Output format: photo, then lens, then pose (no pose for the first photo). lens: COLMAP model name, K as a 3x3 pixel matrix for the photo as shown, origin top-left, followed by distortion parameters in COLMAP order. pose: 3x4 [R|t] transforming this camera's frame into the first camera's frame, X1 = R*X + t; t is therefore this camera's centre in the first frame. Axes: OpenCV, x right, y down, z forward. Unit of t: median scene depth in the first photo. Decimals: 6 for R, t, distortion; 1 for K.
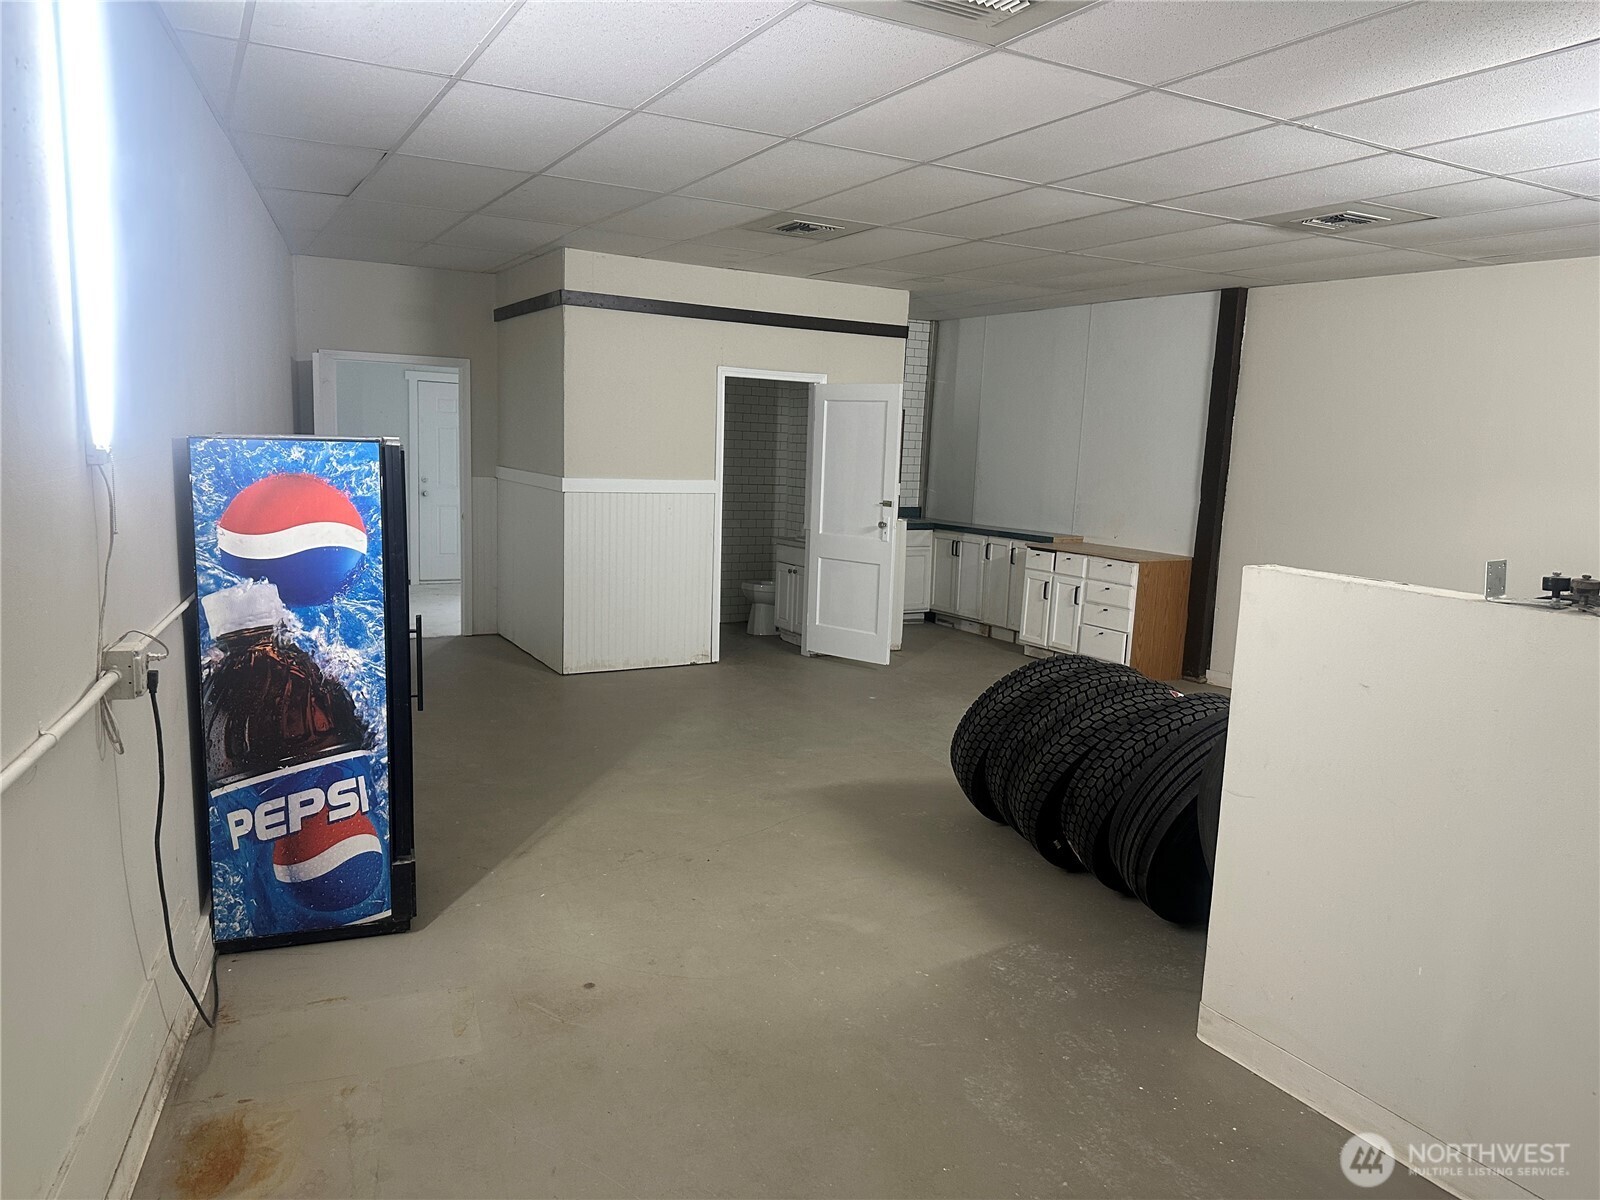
lens RADIAL K [[1122.7, 0, 800.0], [0, 1122.7, 600.0], [0, 0, 1]] dist [0.050686, -0.057987]
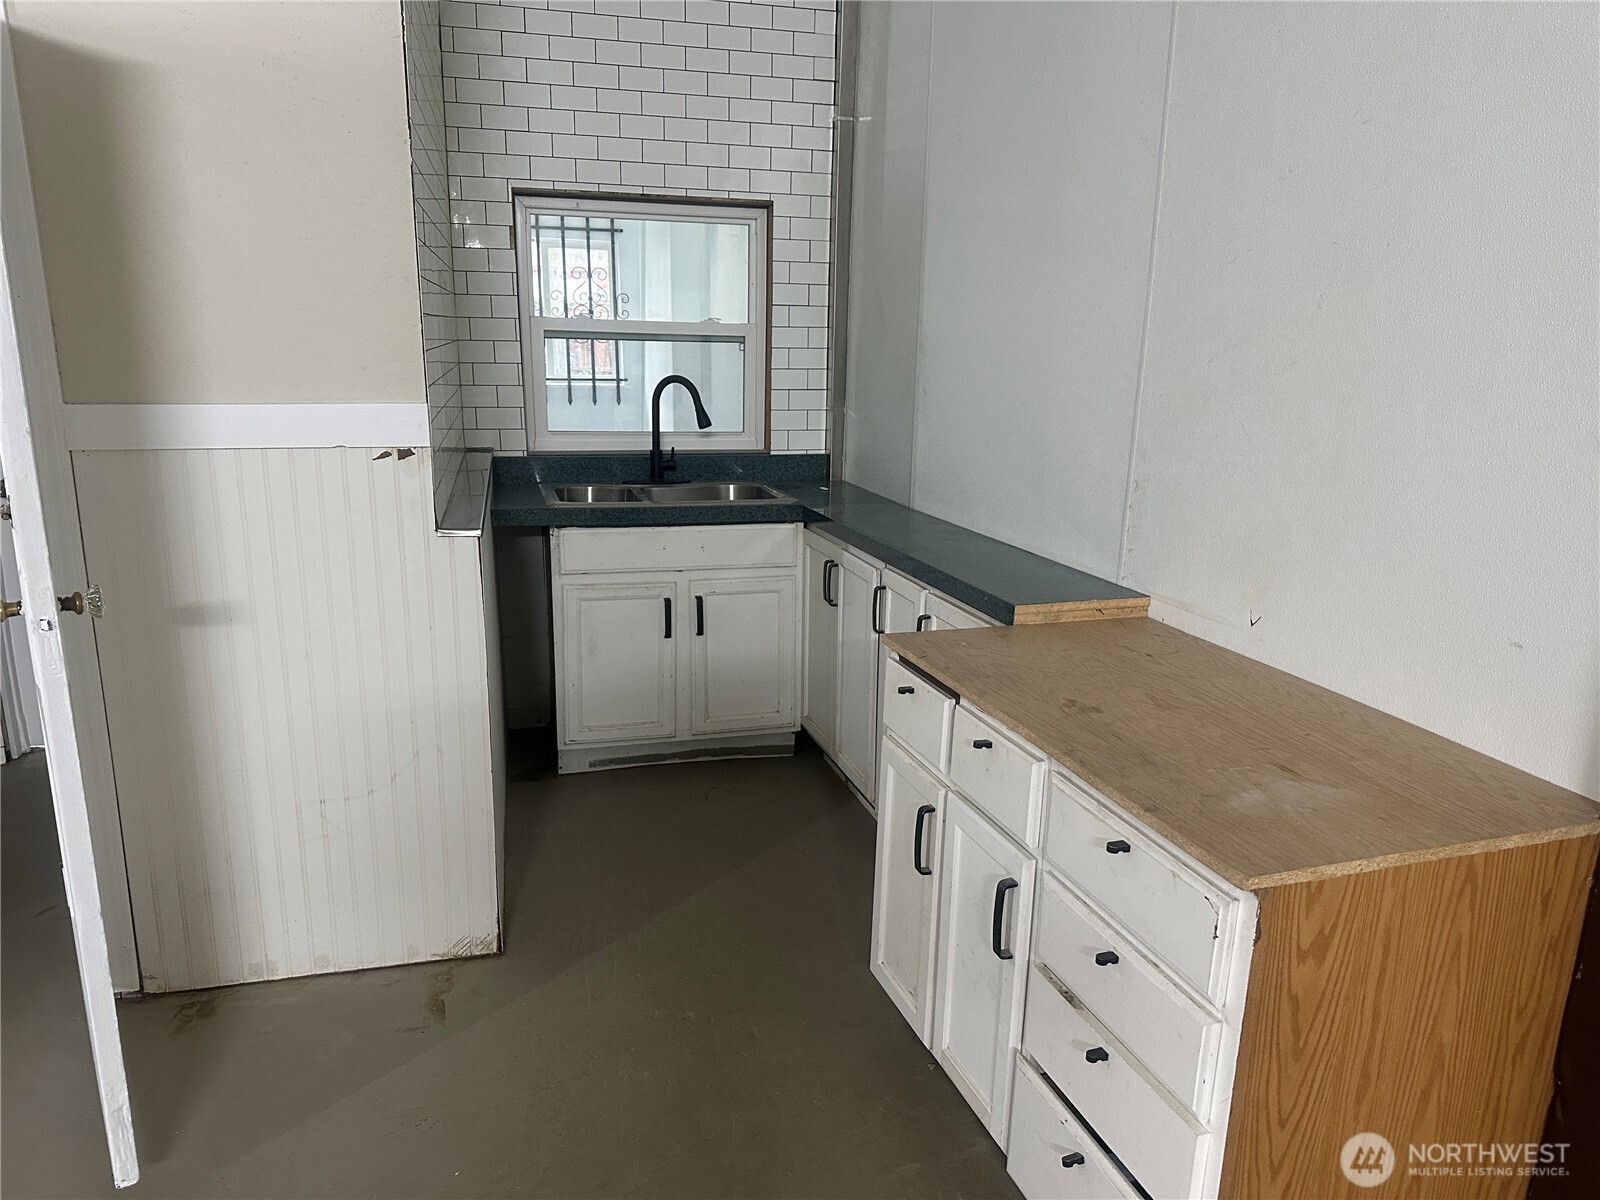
lens RADIAL K [[1122.7, 0, 800.0], [0, 1122.7, 600.0], [0, 0, 1]] dist [0.050686, -0.057987]
pose [[0.965628, 0.049164, -0.255237, 0.214988], [-0.026492, 0.995451, 0.091518, -0.071256], [0.258576, -0.081611, 0.962537, 0.640861]]
